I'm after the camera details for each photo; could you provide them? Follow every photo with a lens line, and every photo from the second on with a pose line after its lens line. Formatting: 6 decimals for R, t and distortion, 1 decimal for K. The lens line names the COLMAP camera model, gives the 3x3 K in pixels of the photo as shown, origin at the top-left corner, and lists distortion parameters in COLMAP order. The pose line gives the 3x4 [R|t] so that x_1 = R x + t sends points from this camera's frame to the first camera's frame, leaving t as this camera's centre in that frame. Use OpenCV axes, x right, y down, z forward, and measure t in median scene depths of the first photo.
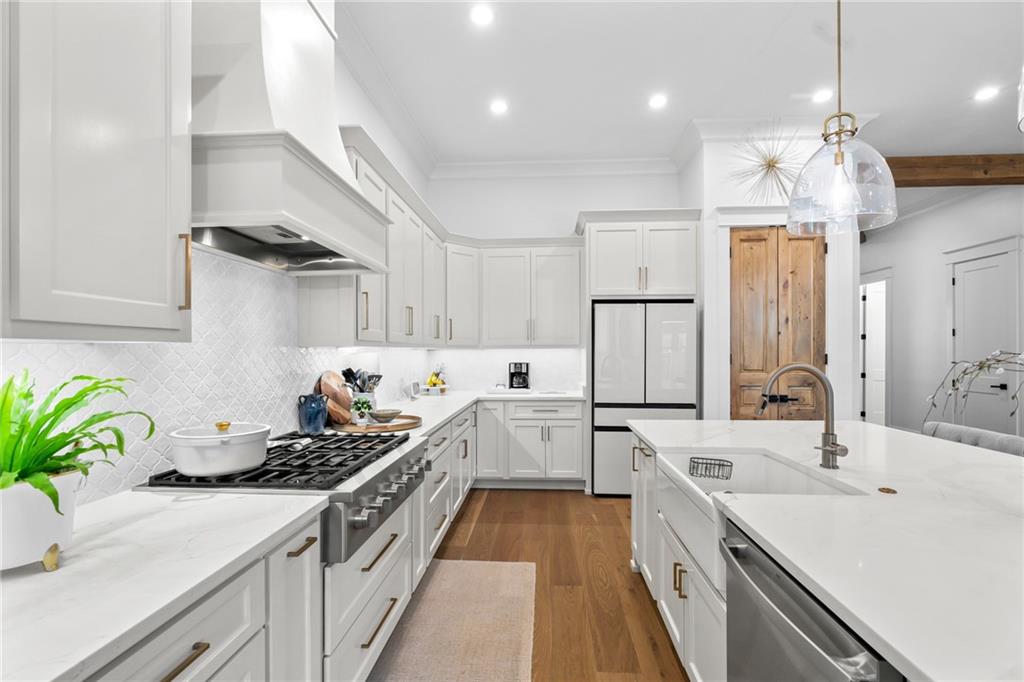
lens RADIAL K [[466.4, 0, 510.8], [0, 466.4, 353.3], [0, 0, 1]] dist [-0.001800, 0.000382]
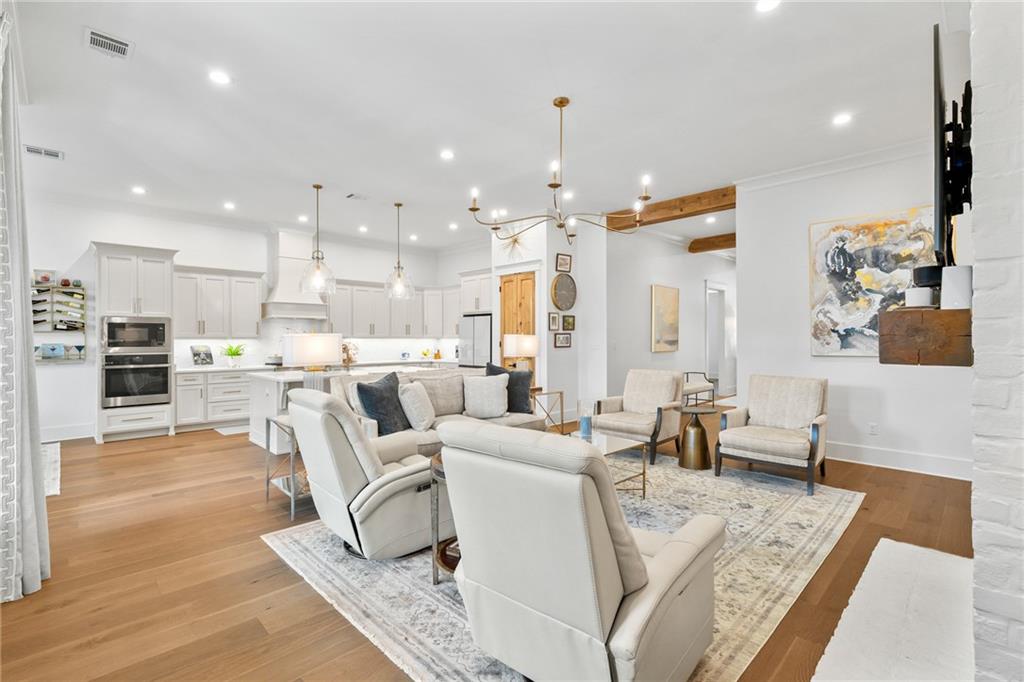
lens RADIAL K [[460.8, 0, 507.9], [0, 460.8, 340.6], [0, 0, 1]] dist [-0.002821, 0.000032]
pose [[0.743215, 0.003749, -0.669042, 1.968263], [-0.001243, 0.999990, 0.004223, -0.011791], [0.669052, -0.002307, 0.743212, -0.446214]]
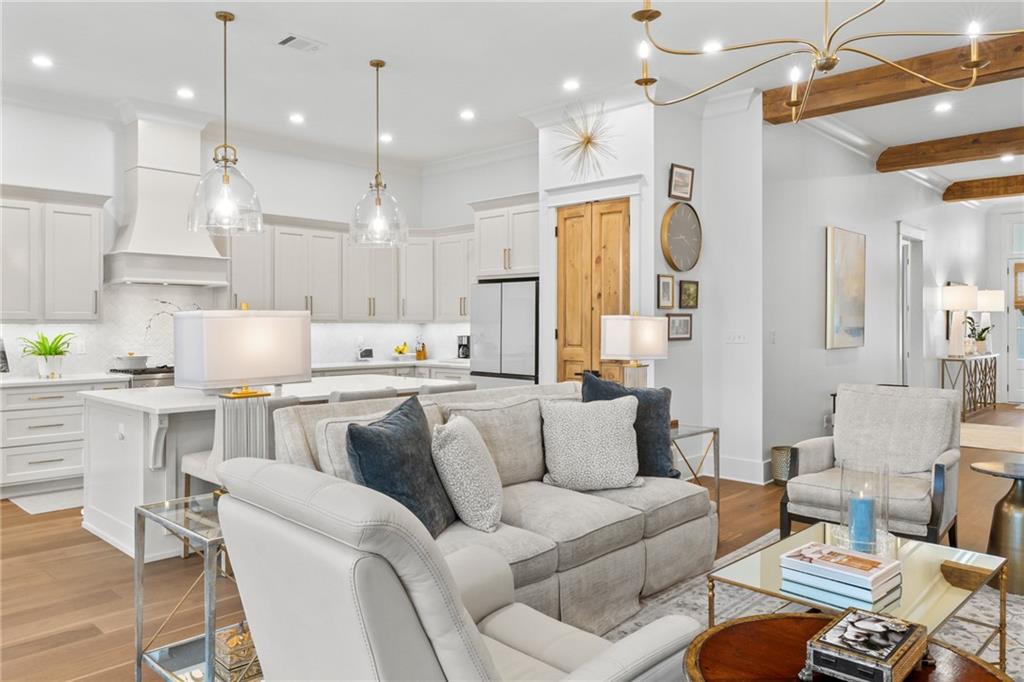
lens RADIAL K [[727.4, 0, 512.7], [0, 727.4, 324.0], [0, 0, 1]] dist [-0.000907, -0.003789]
pose [[0.767569, 0.002857, -0.640960, 1.592554], [-0.003635, 0.999993, 0.000105, -0.010509], [0.640956, 0.002249, 0.767574, -0.342540]]
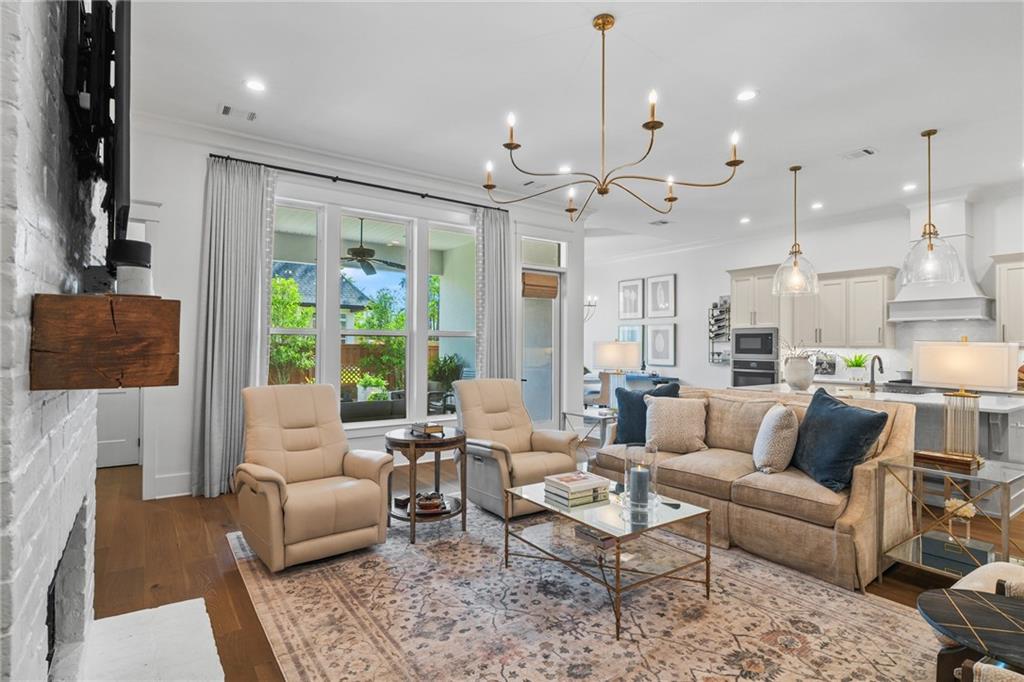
lens RADIAL K [[516.1, 0, 516.0], [0, 516.1, 338.6], [0, 0, 1]] dist [-0.000742, 0.000010]
pose [[-0.768690, -0.011820, -0.639512, 2.013086], [-0.006541, 0.999922, -0.010618, -0.015321], [0.639588, -0.003979, -0.768708, 0.937376]]
